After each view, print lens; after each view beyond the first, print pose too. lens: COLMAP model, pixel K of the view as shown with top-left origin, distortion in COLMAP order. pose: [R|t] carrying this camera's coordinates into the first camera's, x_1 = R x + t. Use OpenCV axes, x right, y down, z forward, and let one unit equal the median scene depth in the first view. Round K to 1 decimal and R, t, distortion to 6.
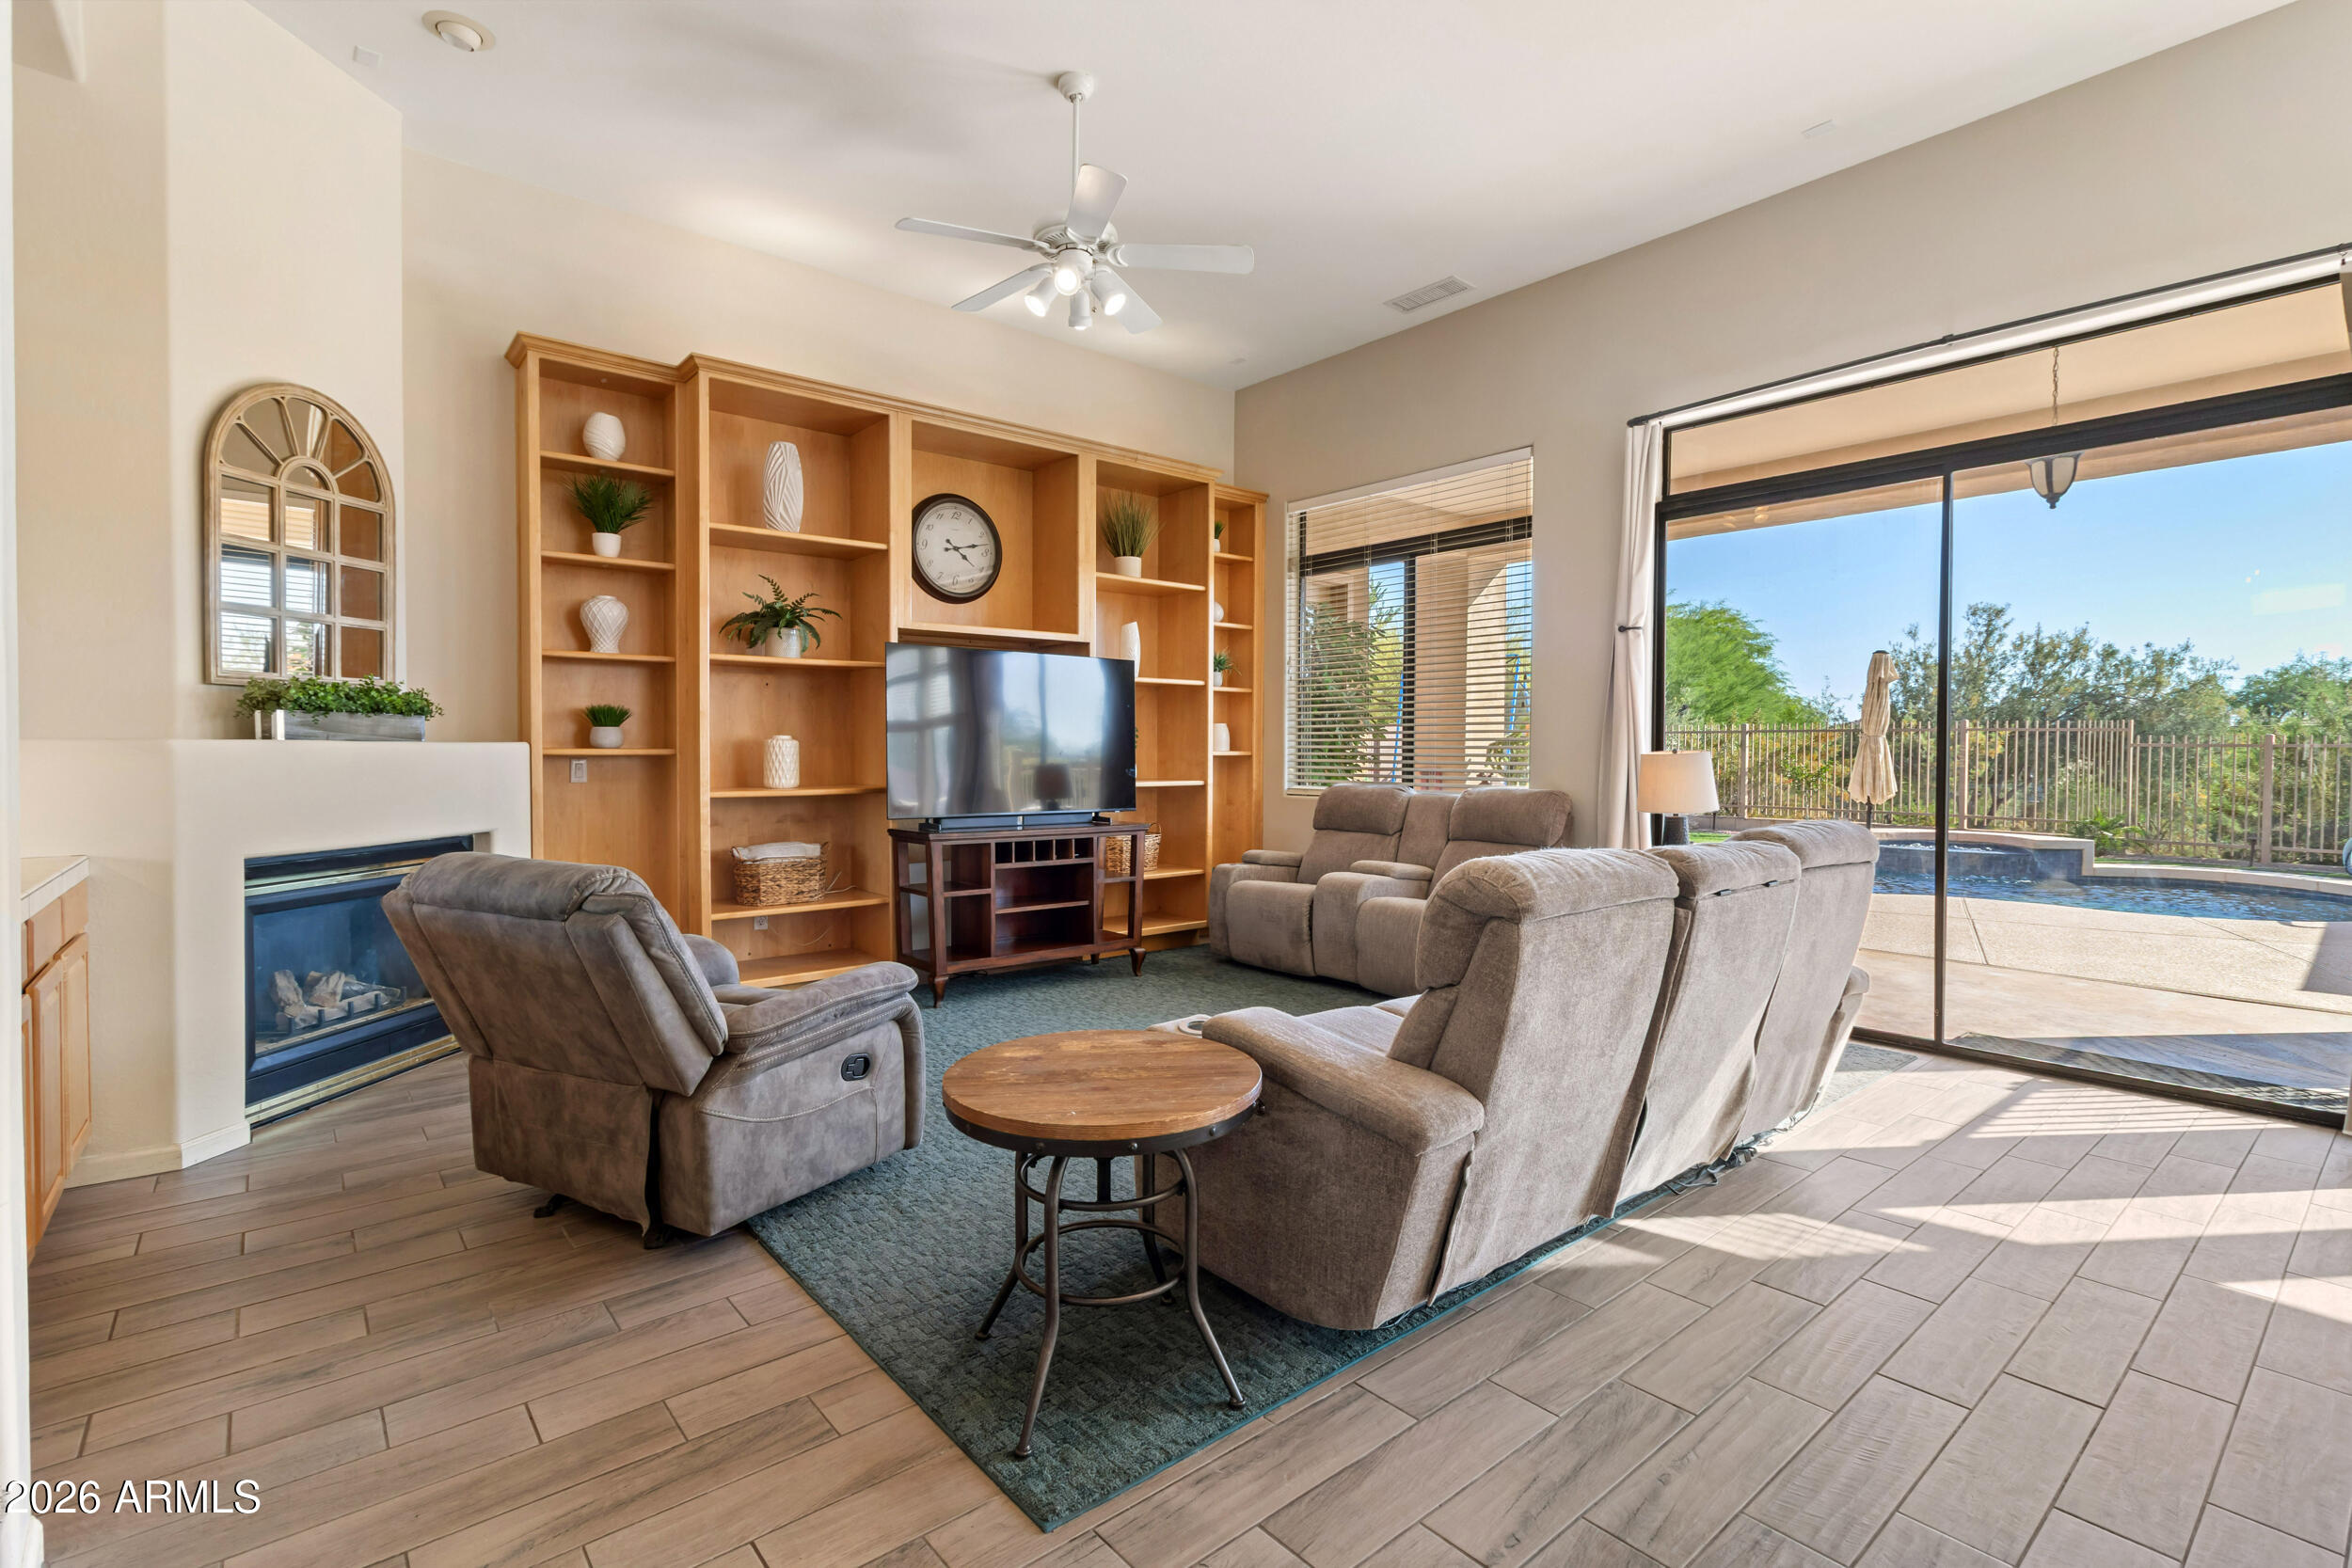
lens RADIAL K [[1078.0, 0, 1192.7], [0, 1078.0, 771.6], [0, 0, 1]] dist [0.003632, 0.000666]
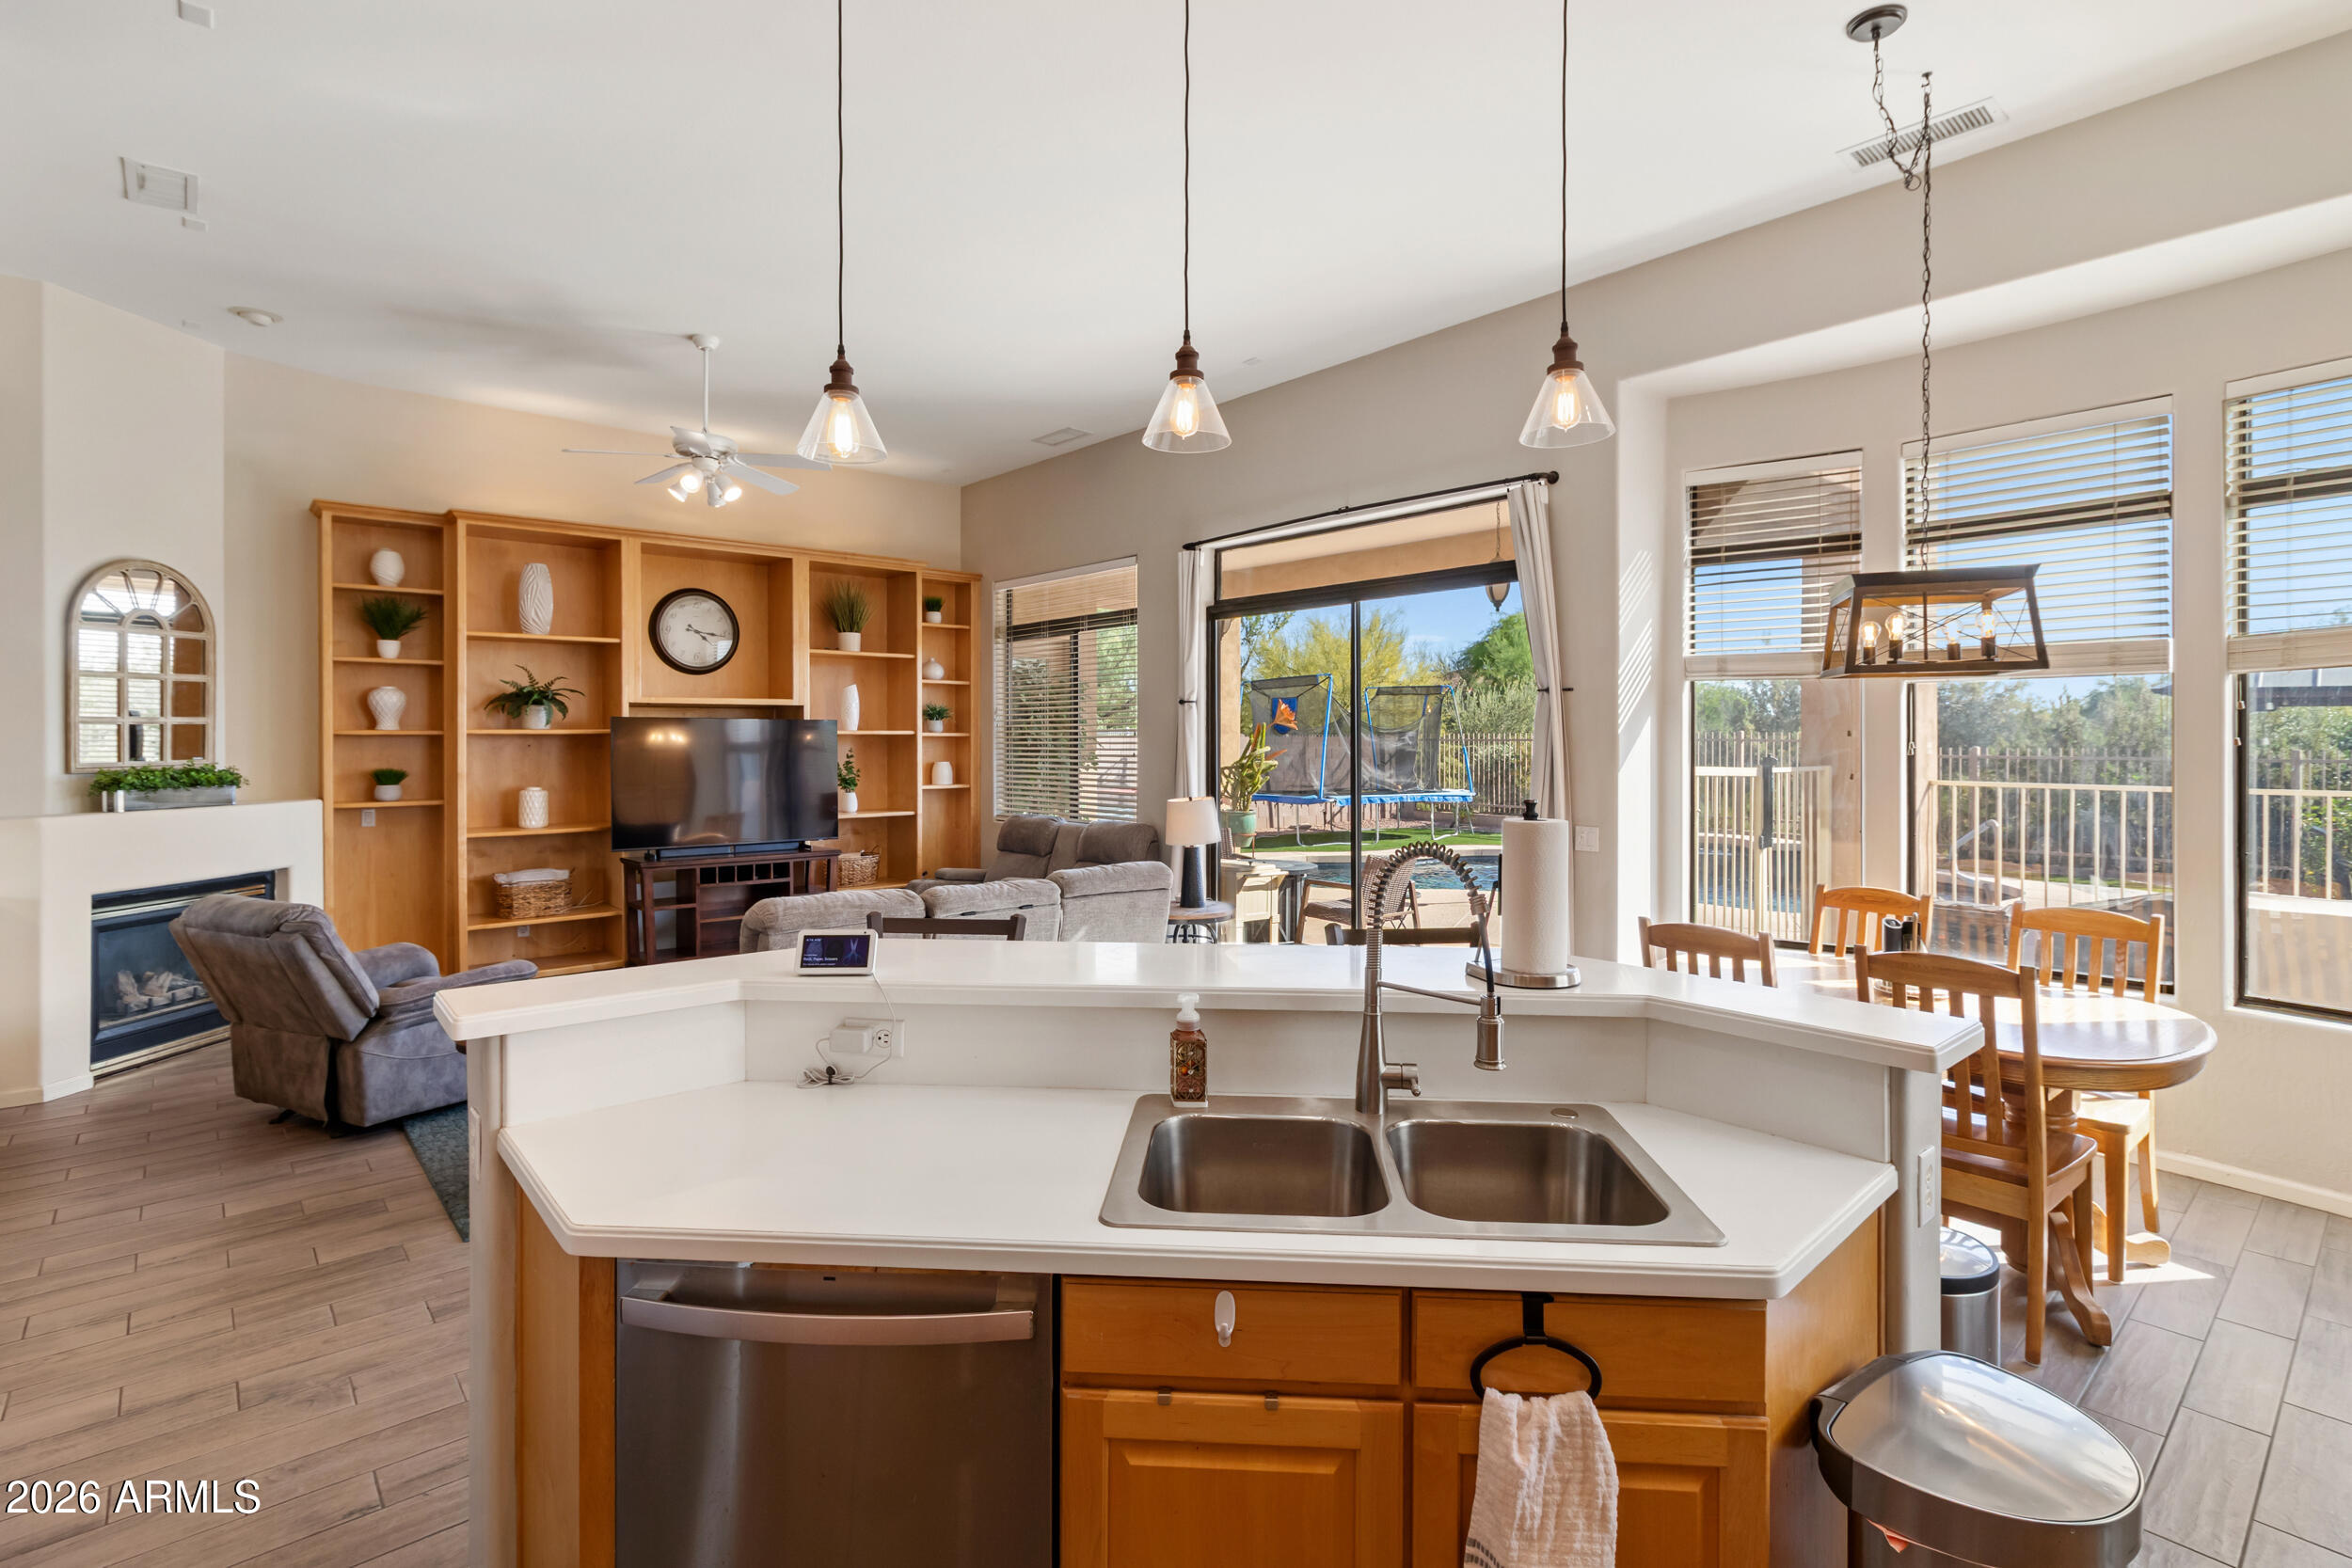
lens RADIAL K [[1120.3, 0, 1195.2], [0, 1120.3, 744.3], [0, 0, 1]] dist [0.009019, -0.000992]
pose [[0.999751, -0.005579, 0.021628, 0.412358], [0.005901, 0.999872, -0.014854, -0.064373], [-0.021543, 0.014978, 0.999656, -0.398209]]
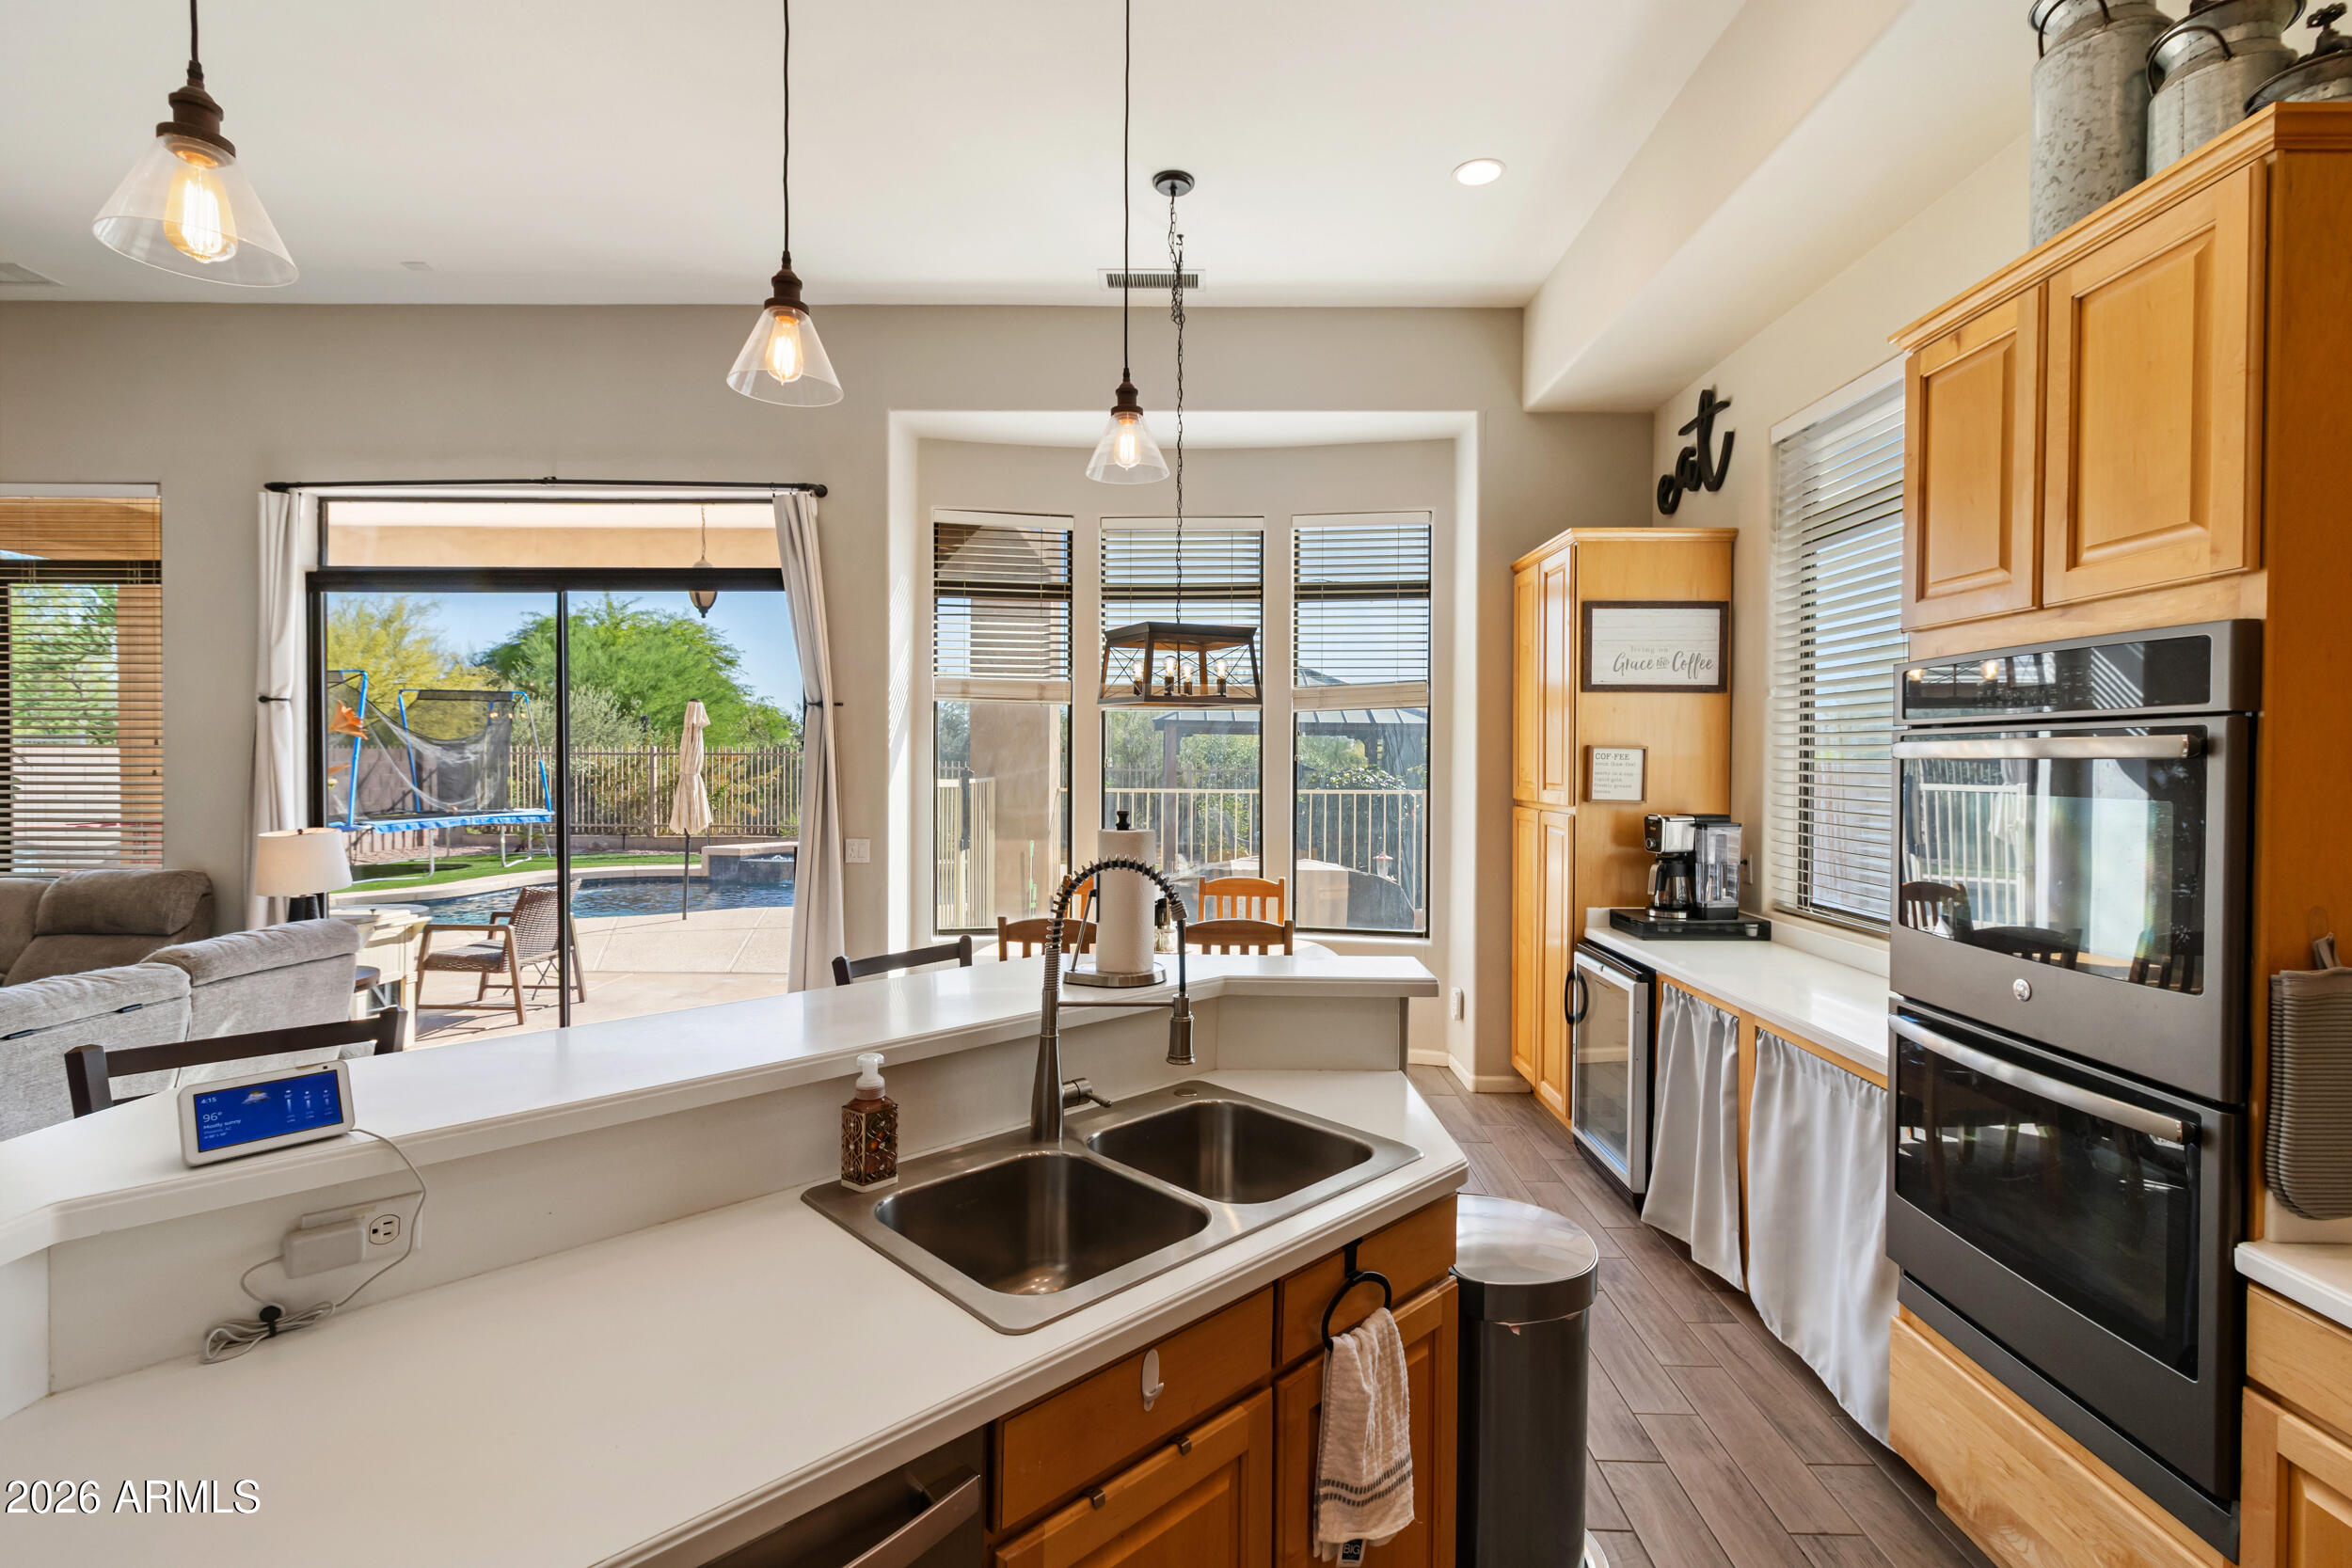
lens RADIAL K [[1078.0, 0, 1194.0], [0, 1078.0, 771.8], [0, 0, 1]] dist [0.003632, 0.000666]
pose [[0.653917, -0.012710, 0.756459, 0.225749], [0.013070, 0.999899, 0.005501, -0.066623], [-0.756453, 0.006290, 0.654017, -0.273655]]
